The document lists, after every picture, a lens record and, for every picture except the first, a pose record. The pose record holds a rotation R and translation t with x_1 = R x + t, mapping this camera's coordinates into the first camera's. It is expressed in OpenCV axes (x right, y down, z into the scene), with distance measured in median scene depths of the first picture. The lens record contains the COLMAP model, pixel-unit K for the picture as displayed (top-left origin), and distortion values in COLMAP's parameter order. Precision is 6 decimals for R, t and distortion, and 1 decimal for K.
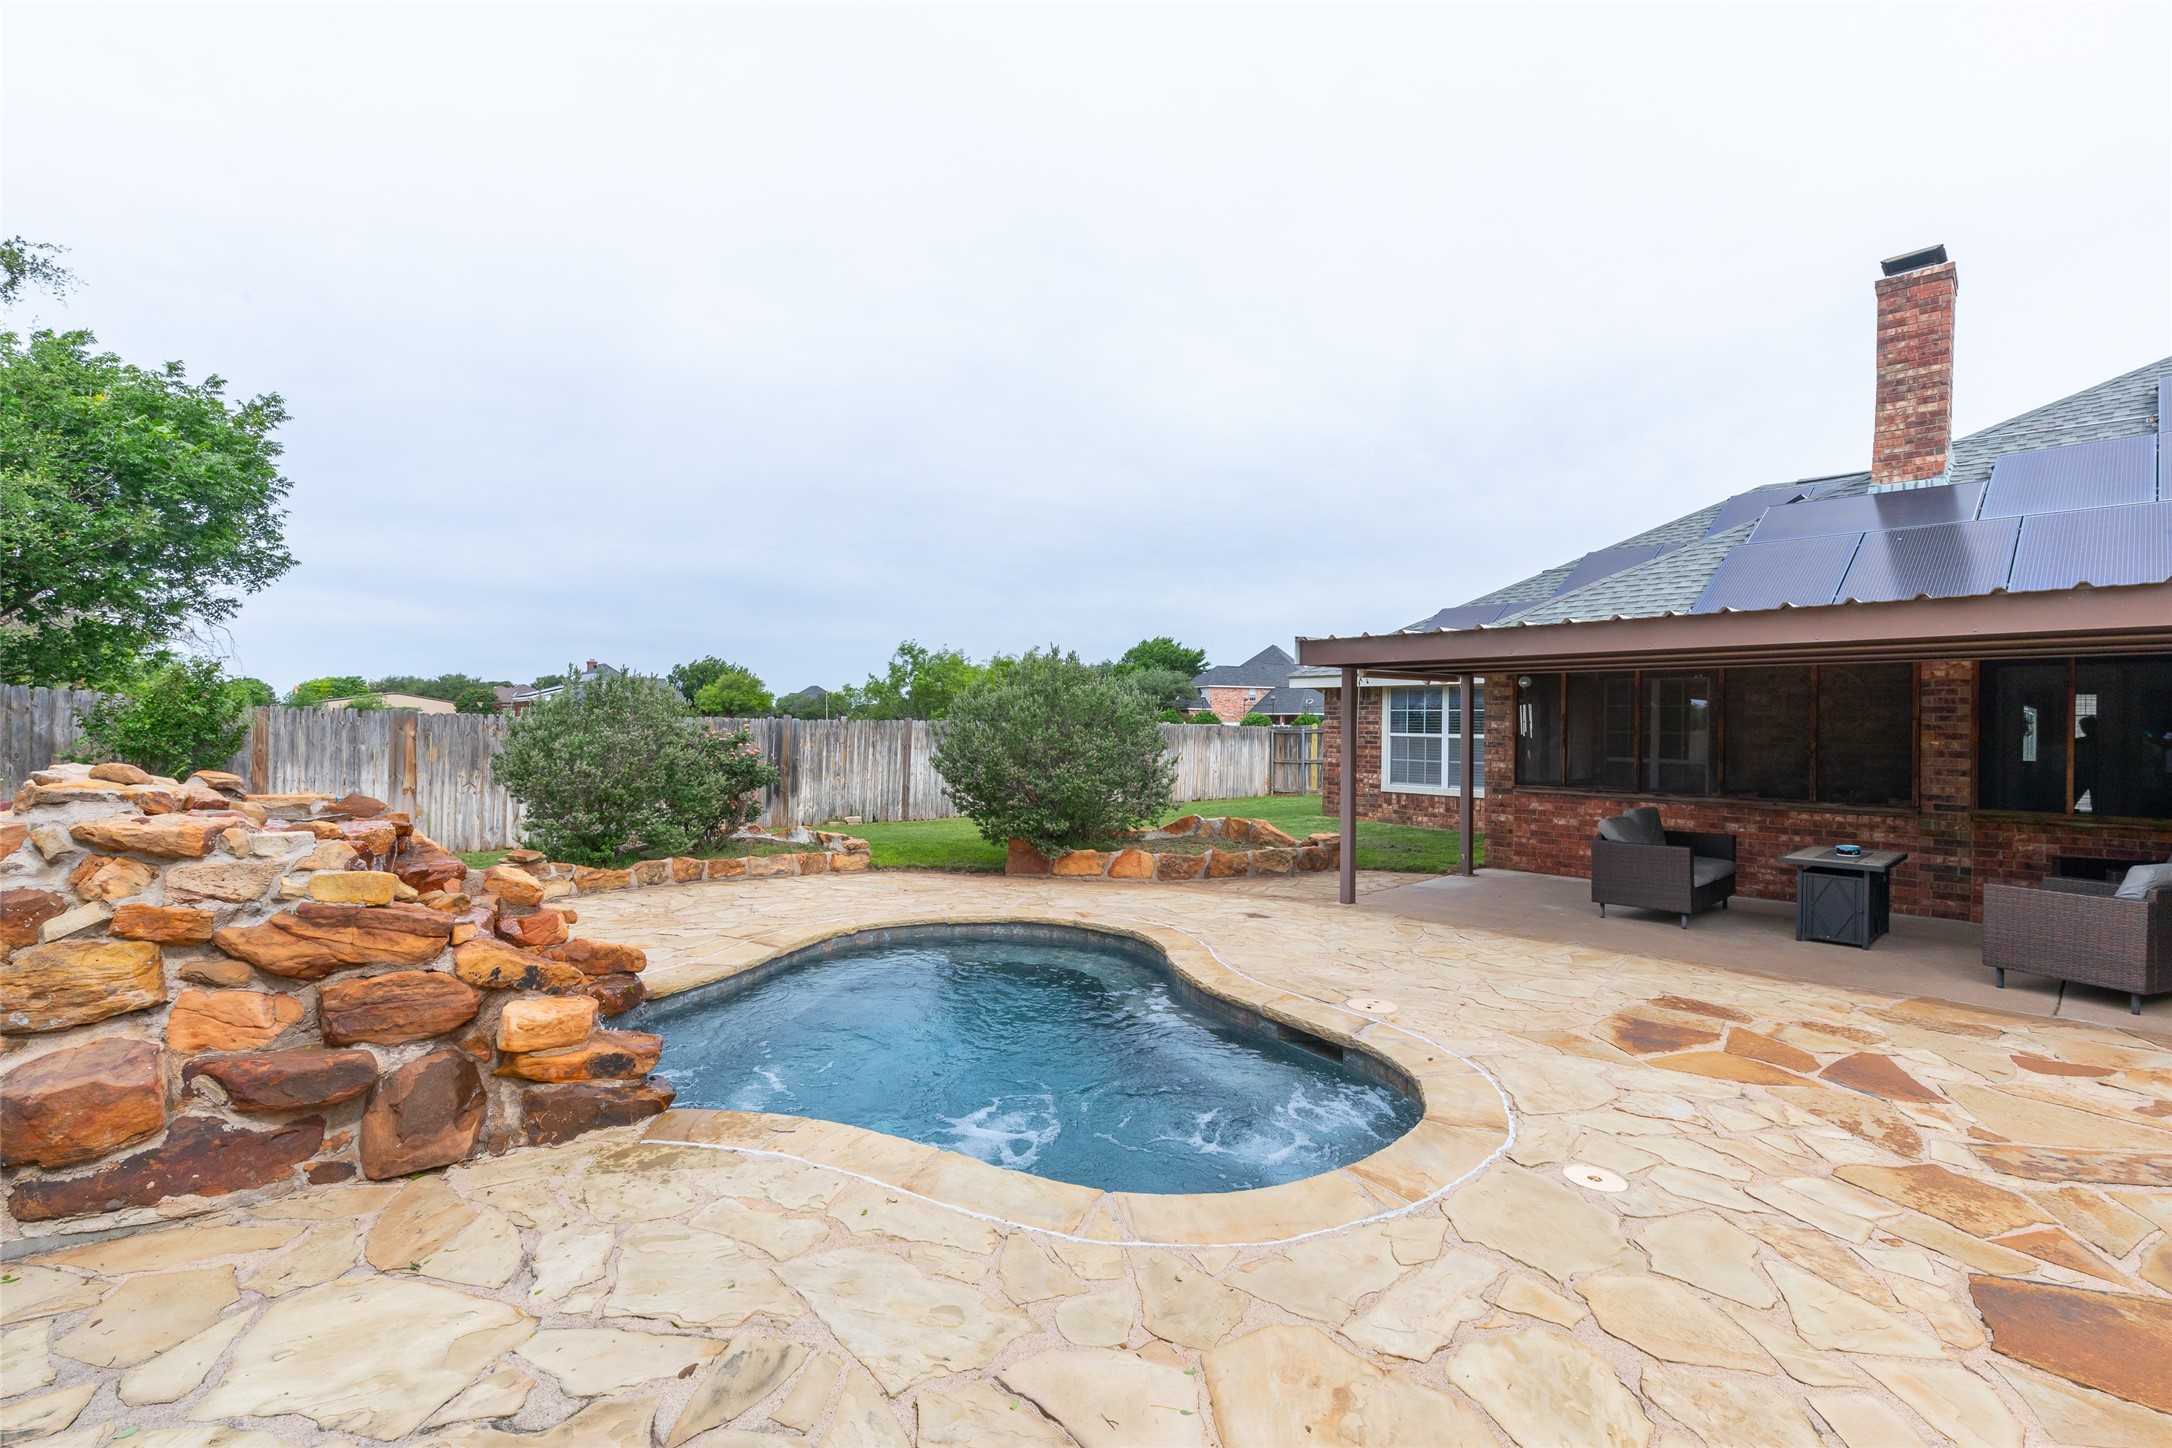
lens RADIAL K [[967.5, 0, 1082.5], [0, 967.5, 731.2], [0, 0, 1]] dist [0.014825, -0.000396]
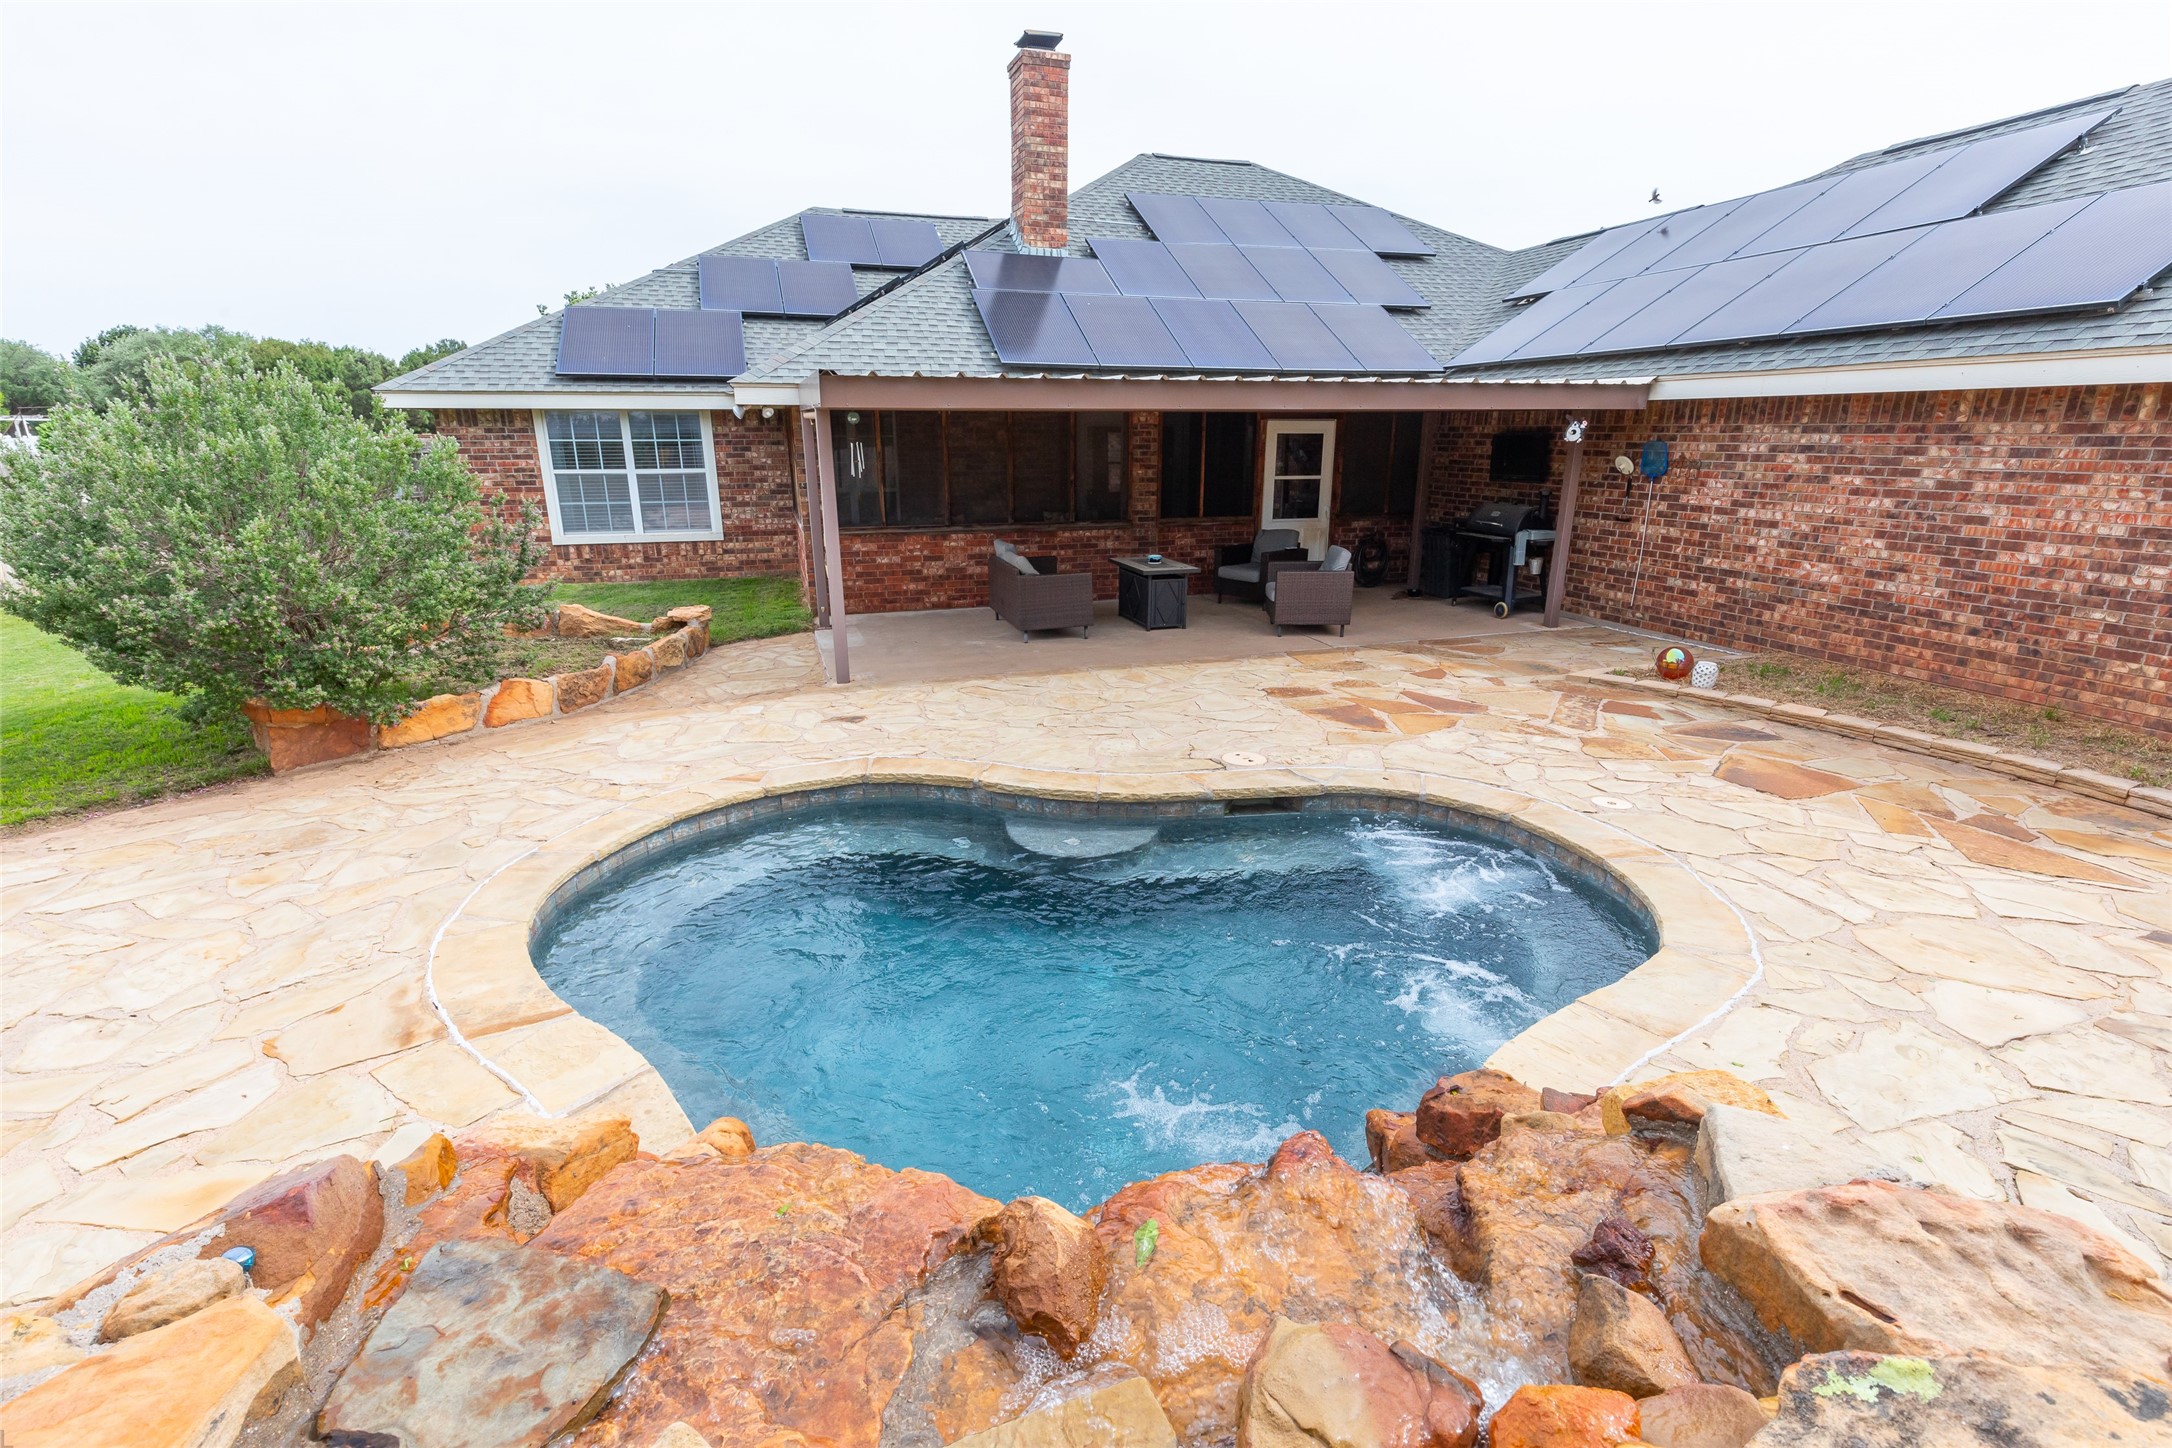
lens RADIAL K [[998.0, 0, 1055.8], [0, 998.0, 742.4], [0, 0, 1]] dist [0.011263, -0.000436]
pose [[0.444226, -0.278197, 0.851627, -0.585888], [0.013549, 0.952545, 0.304096, -0.065332], [-0.895812, -0.123548, 0.426915, 0.543568]]
